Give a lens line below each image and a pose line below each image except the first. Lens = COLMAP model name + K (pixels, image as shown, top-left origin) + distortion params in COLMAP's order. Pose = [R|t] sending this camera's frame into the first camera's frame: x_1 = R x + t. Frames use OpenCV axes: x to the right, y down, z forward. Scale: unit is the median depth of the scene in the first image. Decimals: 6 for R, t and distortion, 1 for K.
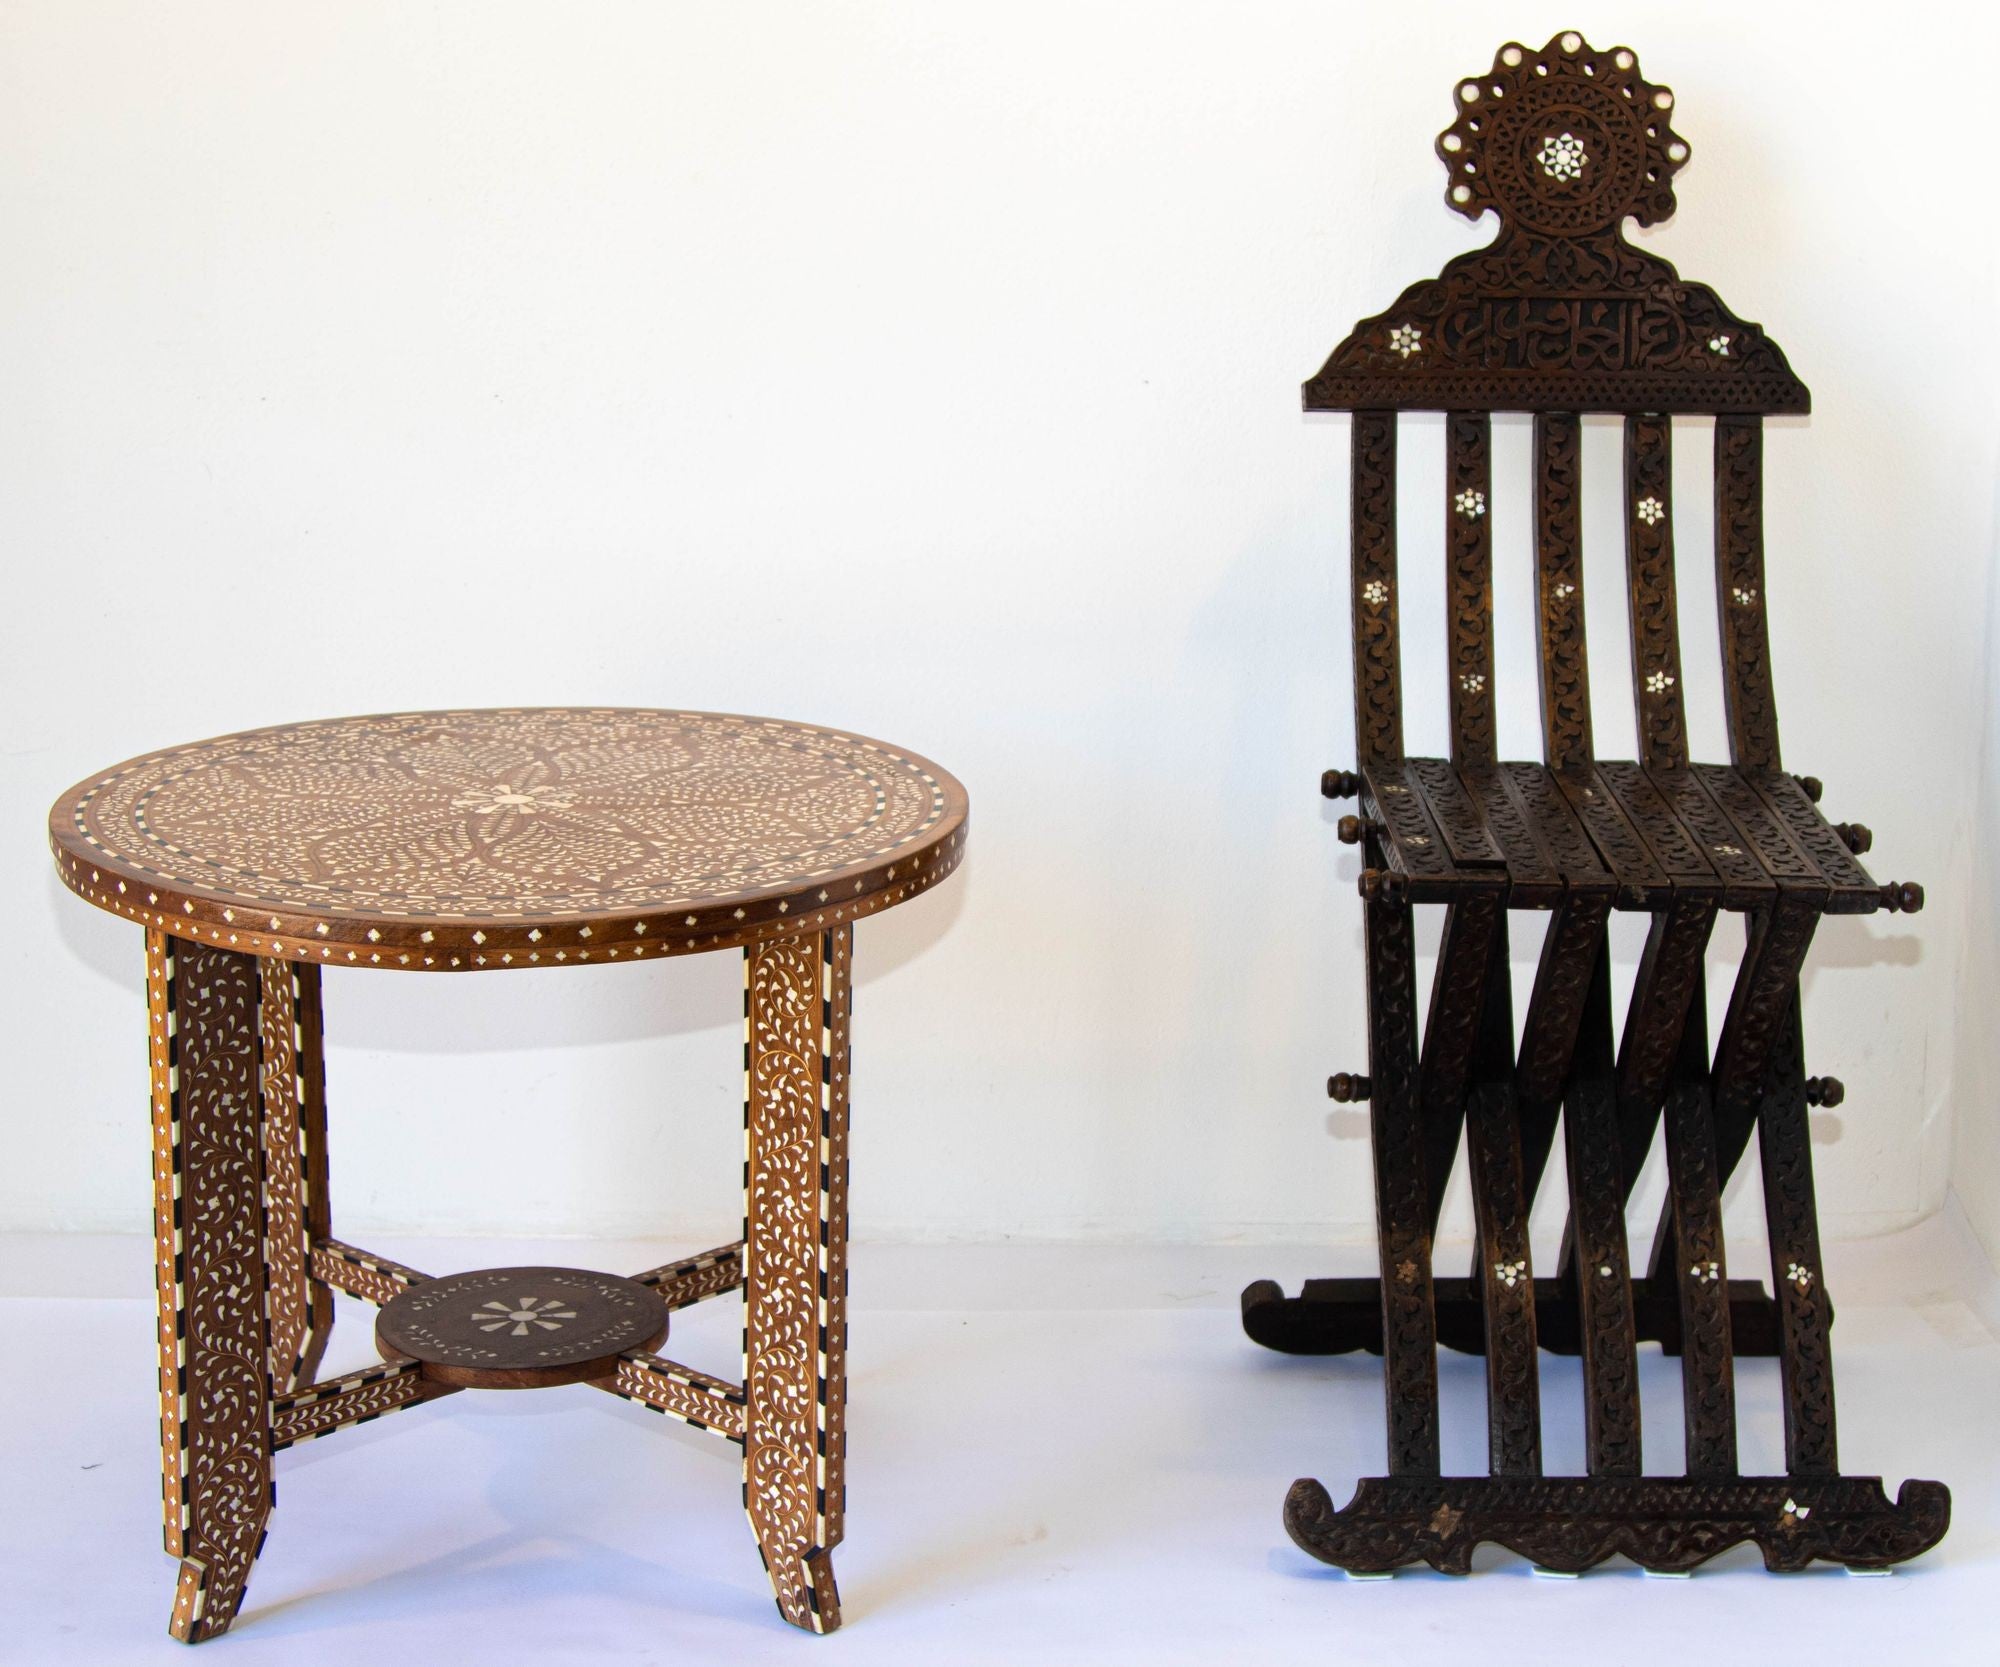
lens RADIAL K [[4102.3, 0, 1000.0], [0, 4102.3, 833.5], [0, 0, 1]] dist [0.067338, -0.250460]
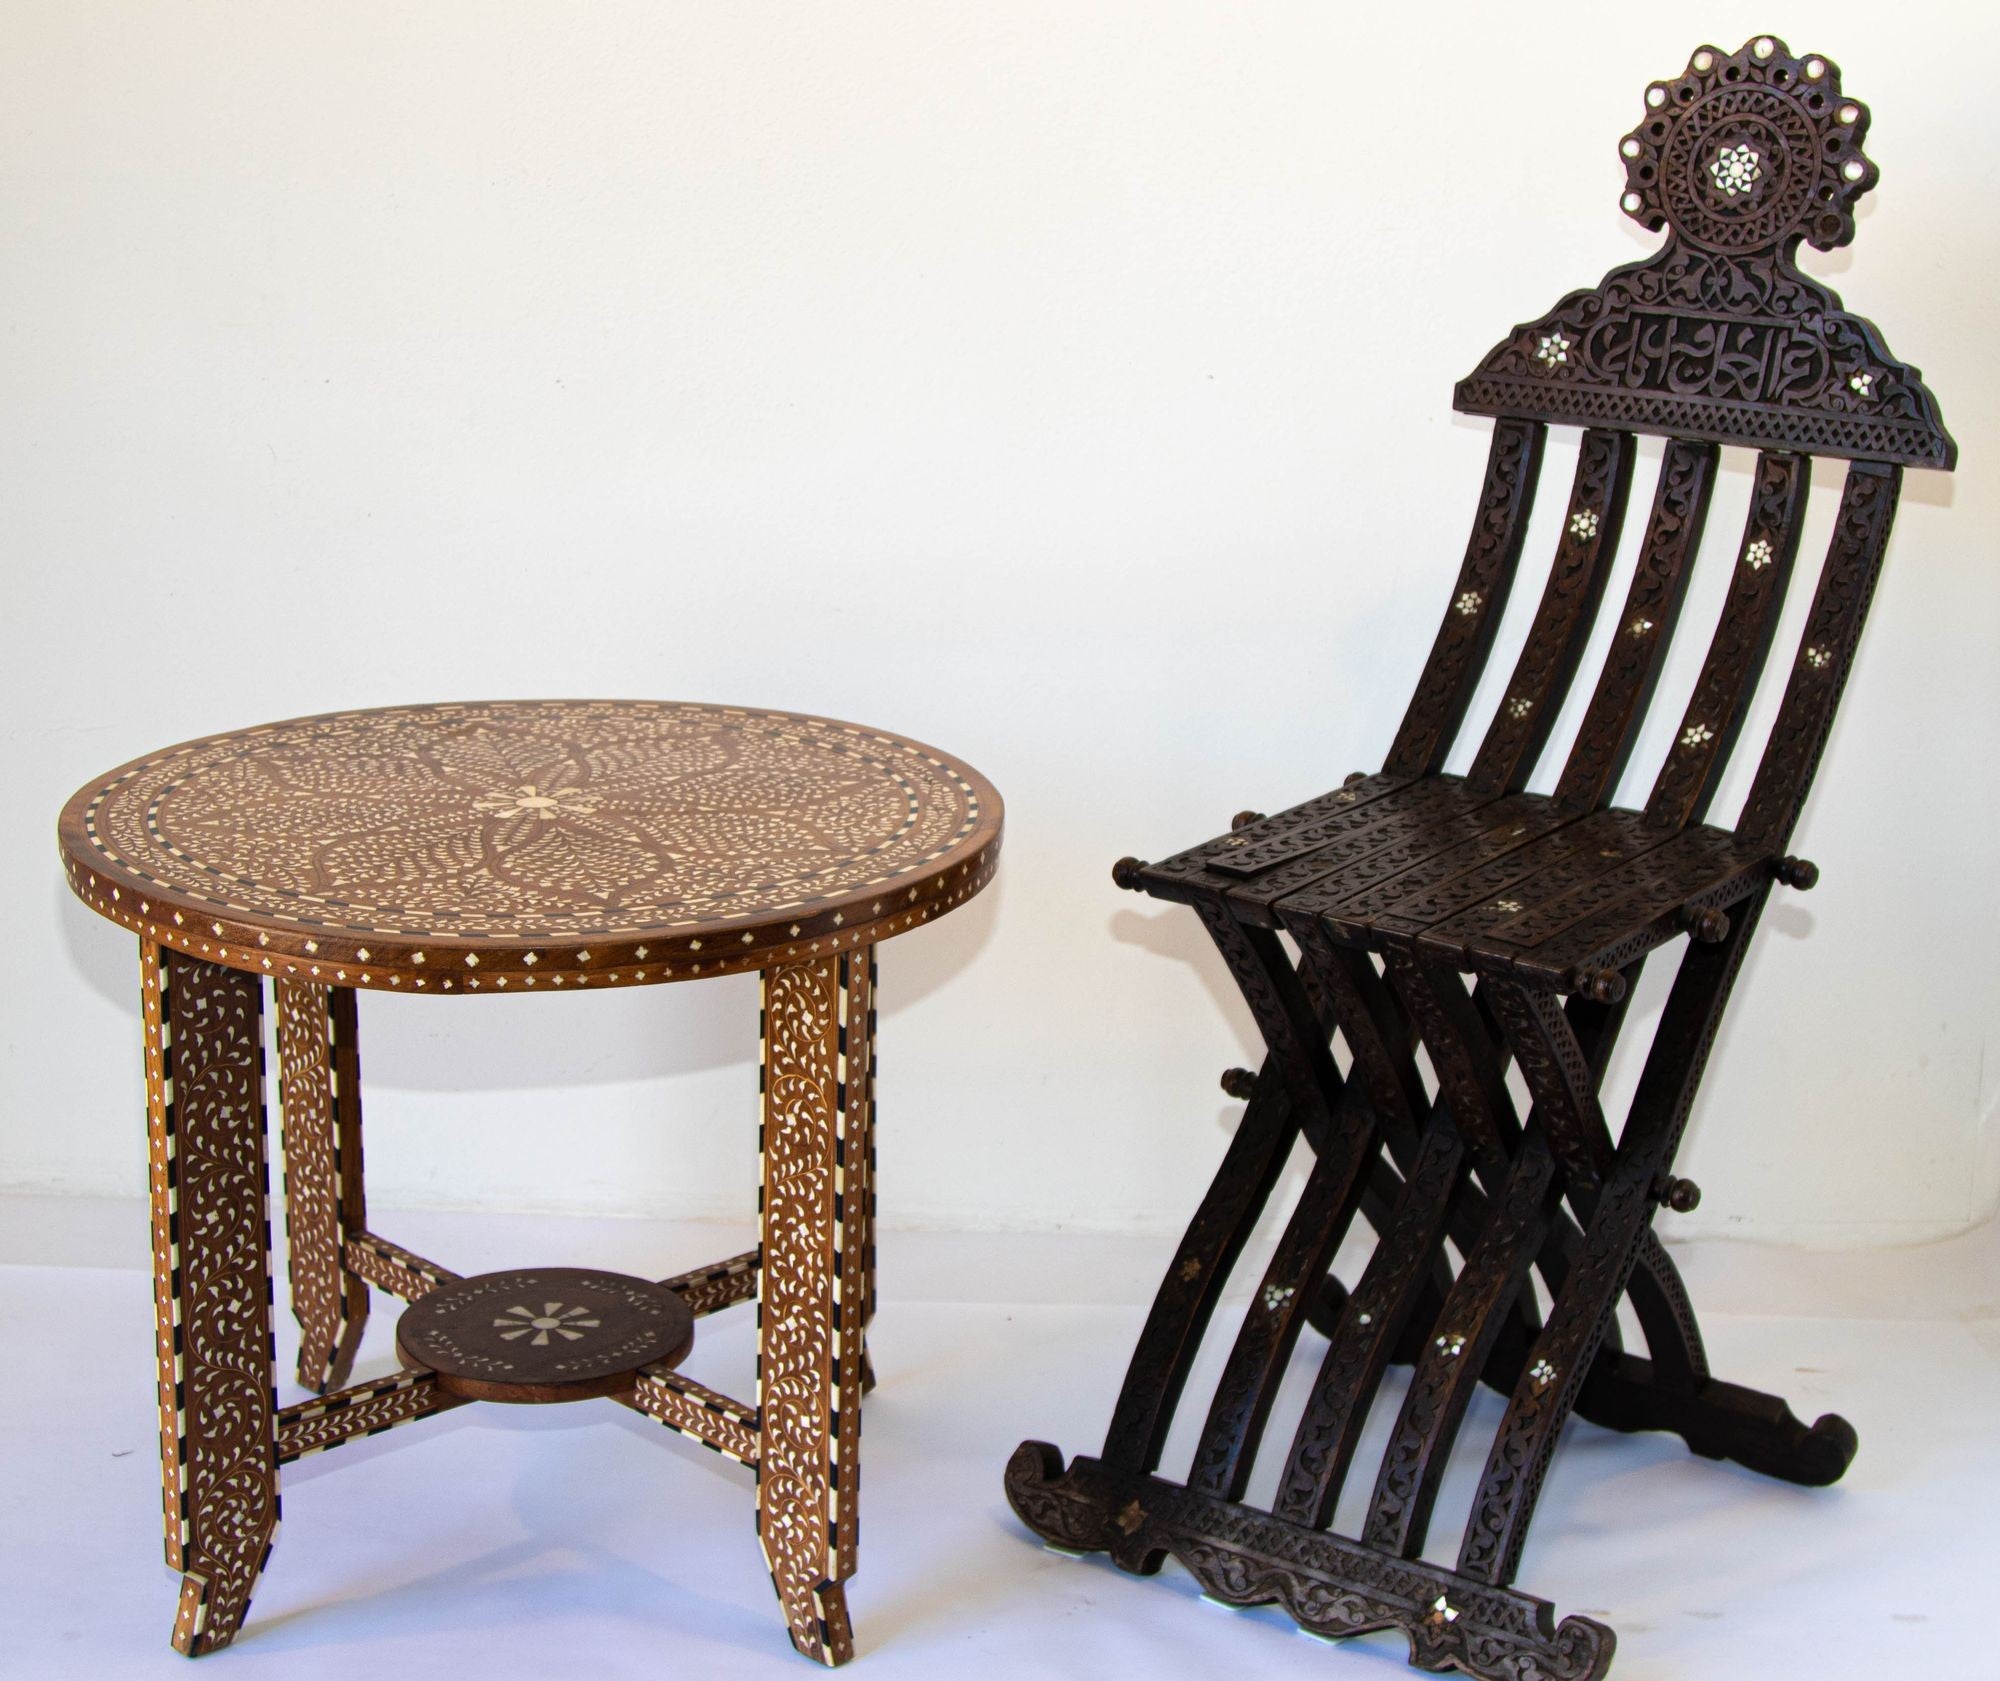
lens RADIAL K [[3628.2, 0, 1000.0], [0, 3628.2, 840.5], [0, 0, 1]] dist [-0.032202, -0.011944]
pose [[0.999038, 0.021044, -0.038475, 0.025235], [-0.020074, 0.999475, 0.025445, -0.023948], [0.038990, -0.024648, 0.998936, 0.148349]]
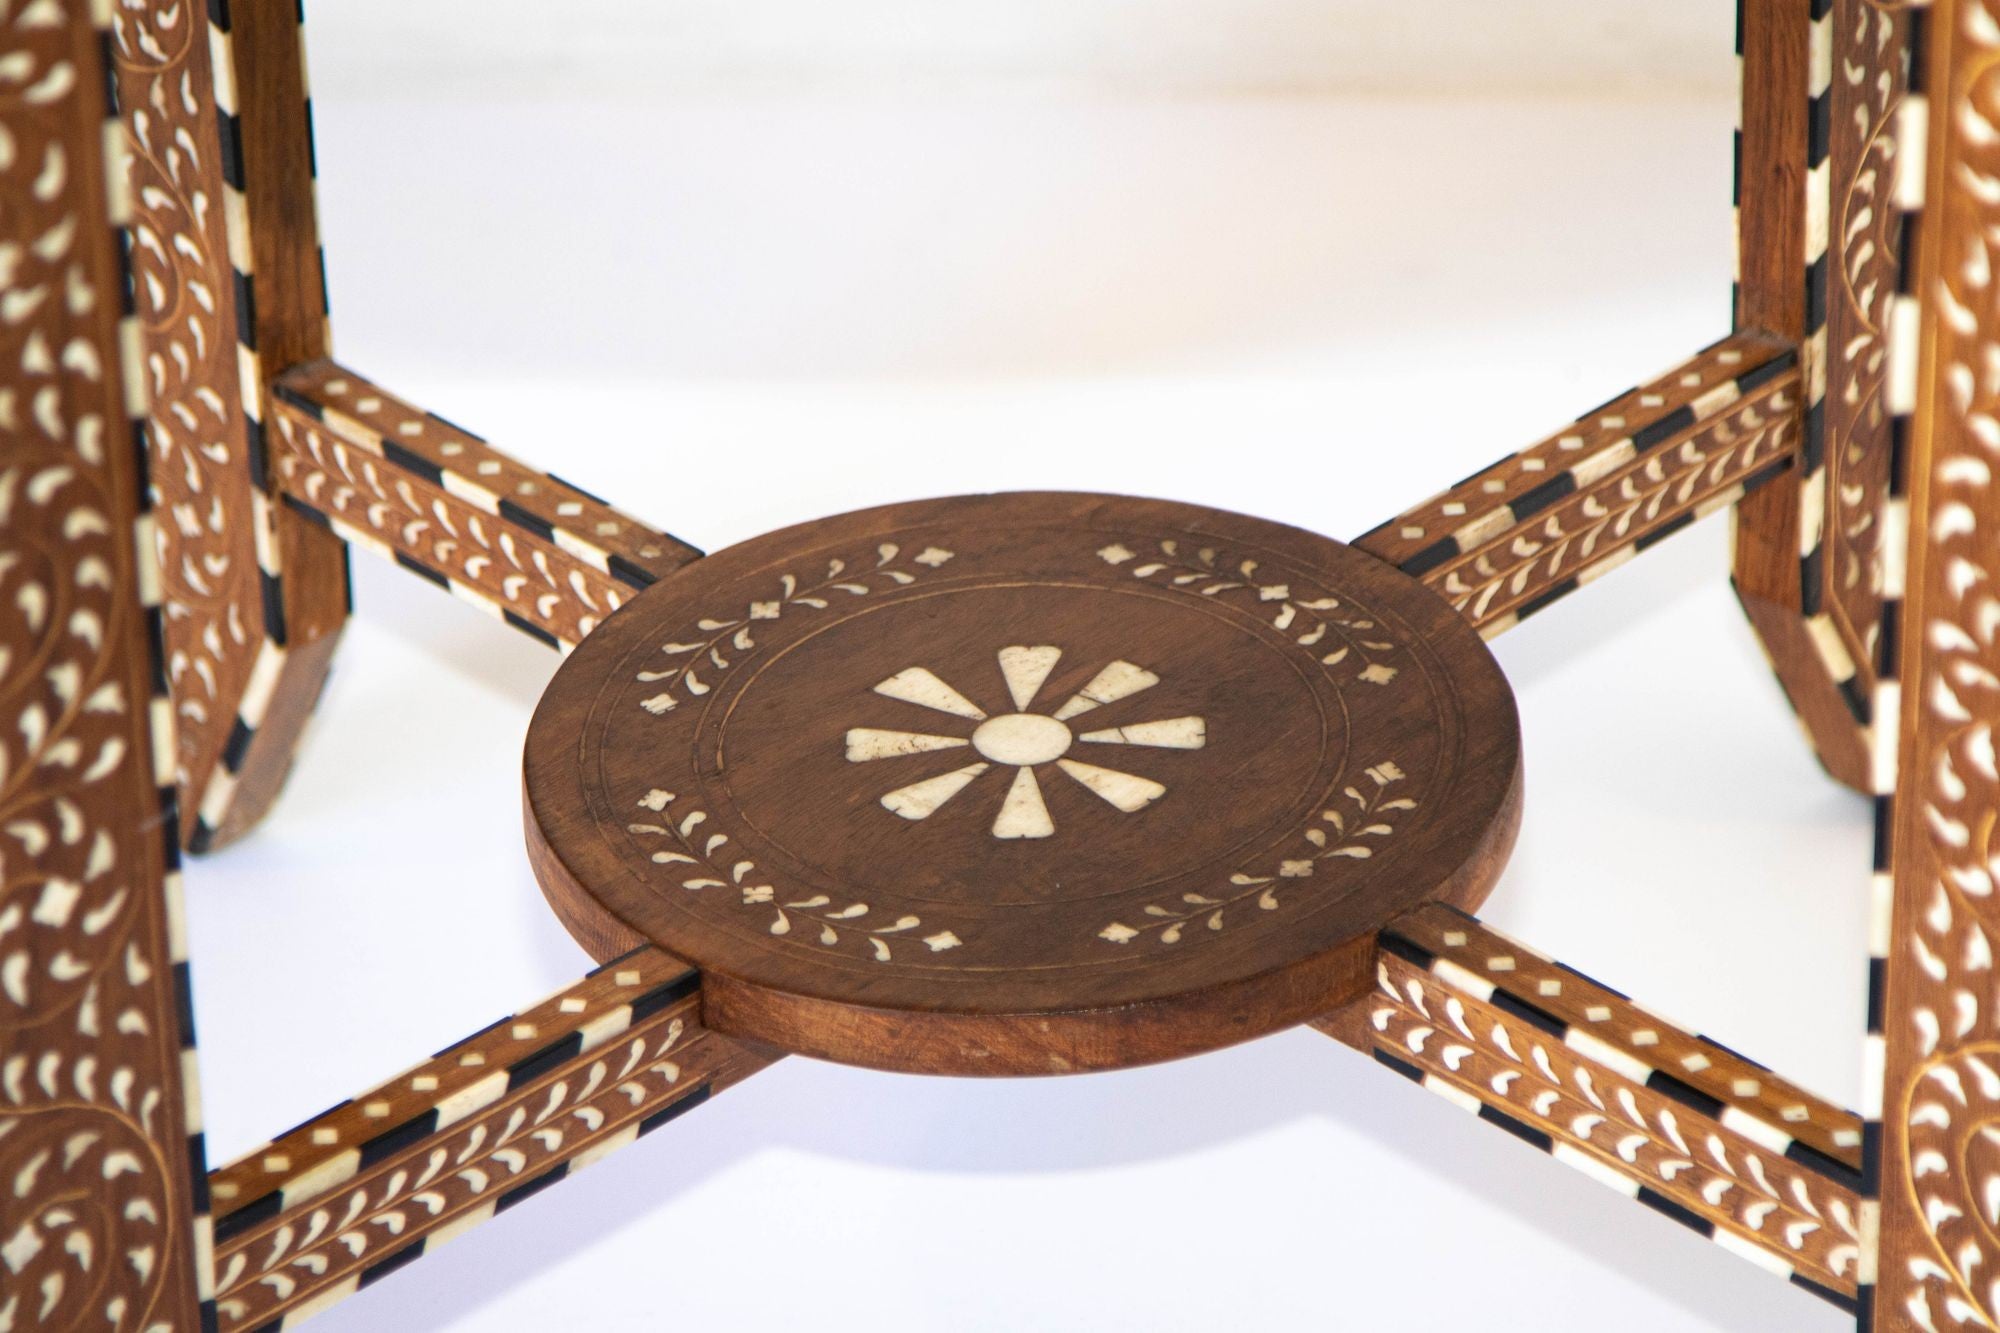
lens RADIAL K [[9073.5, 0, 1000.0], [0, 9073.5, 666.5], [0, 0, 1]] dist [0.760927, -6.193473]
pose [[0.998064, -0.007219, -0.061774, -0.082843], [0.024686, 0.957634, 0.286928, -0.077275], [0.057085, -0.287897, 0.955958, 0.409882]]
